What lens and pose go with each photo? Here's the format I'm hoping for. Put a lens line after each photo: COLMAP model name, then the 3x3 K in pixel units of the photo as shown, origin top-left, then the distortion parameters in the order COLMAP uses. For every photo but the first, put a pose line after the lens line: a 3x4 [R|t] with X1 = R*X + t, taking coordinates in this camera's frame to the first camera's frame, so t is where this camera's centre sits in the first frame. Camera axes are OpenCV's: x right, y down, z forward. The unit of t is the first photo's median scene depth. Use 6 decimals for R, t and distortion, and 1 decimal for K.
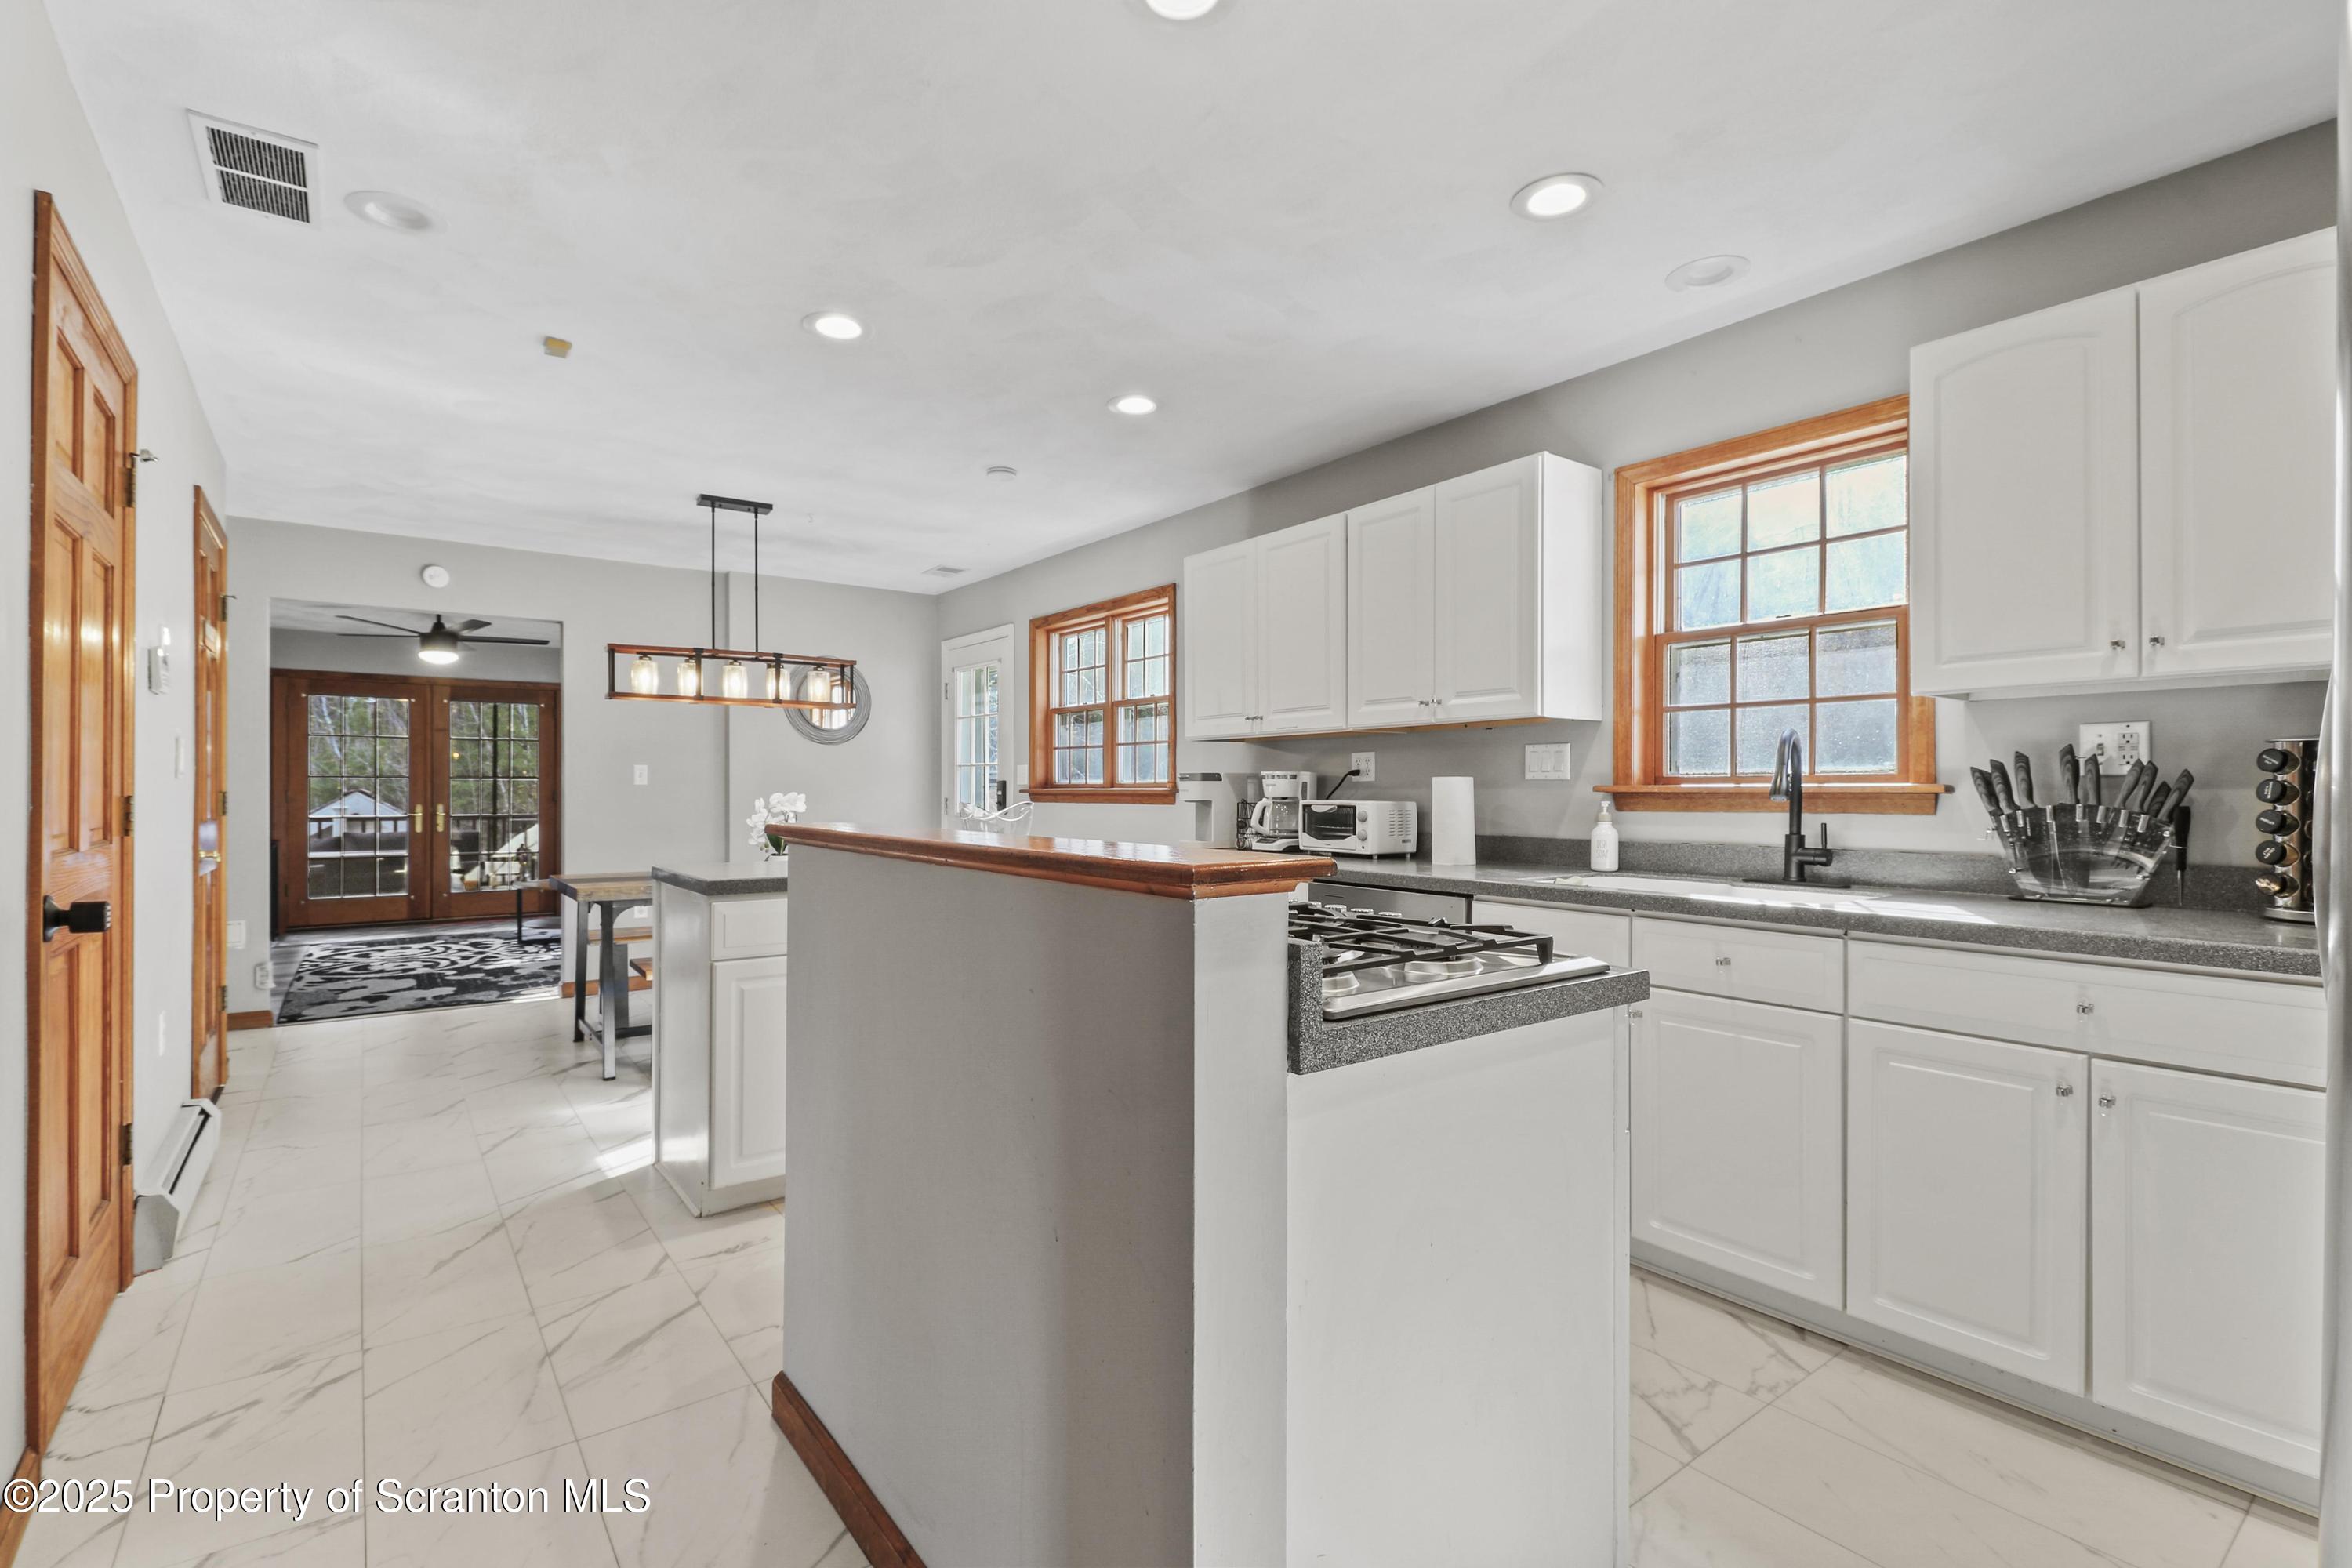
lens RADIAL K [[1082.6, 0, 1190.9], [0, 1082.6, 780.7], [0, 0, 1]] dist [0.004943, -0.000323]
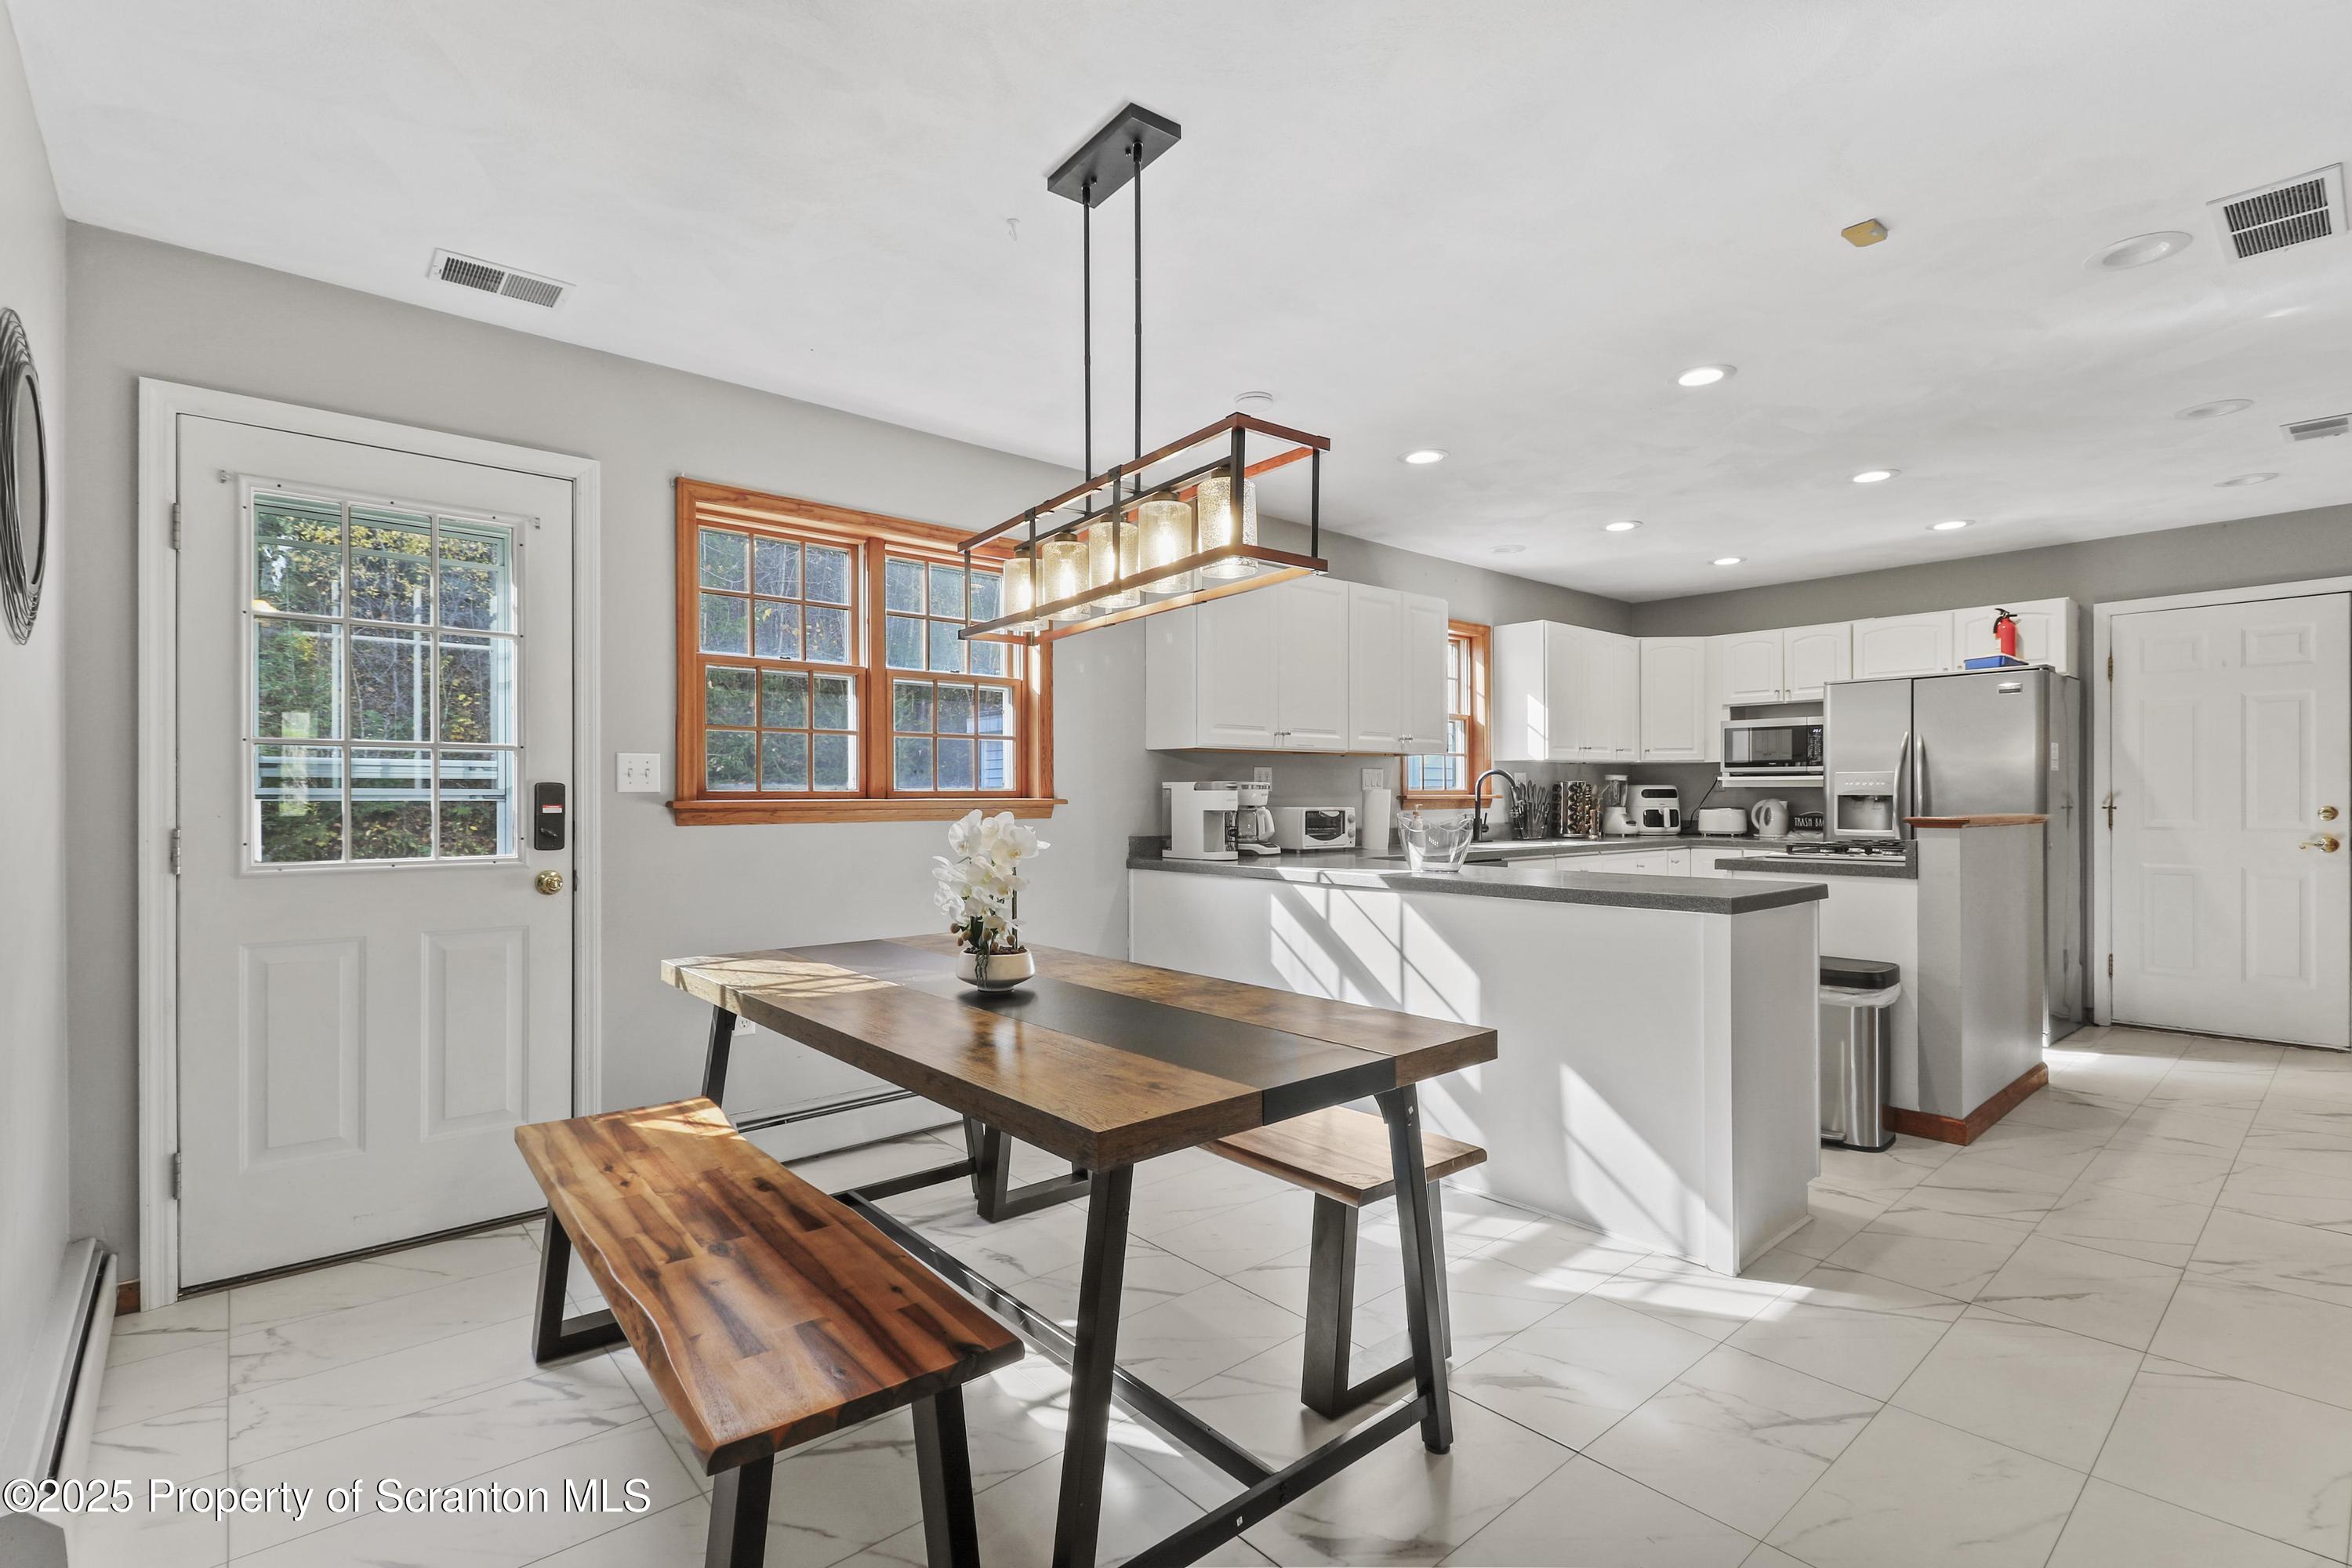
lens RADIAL K [[1082.6, 0, 1188.7], [0, 1082.6, 796.6], [0, 0, 1]] dist [0.004943, -0.000323]
pose [[-0.077270, 0.003016, 0.997006, -1.170420], [0.000216, 0.999995, -0.003008, 0.010403], [-0.997010, -0.000017, -0.077271, 1.367430]]
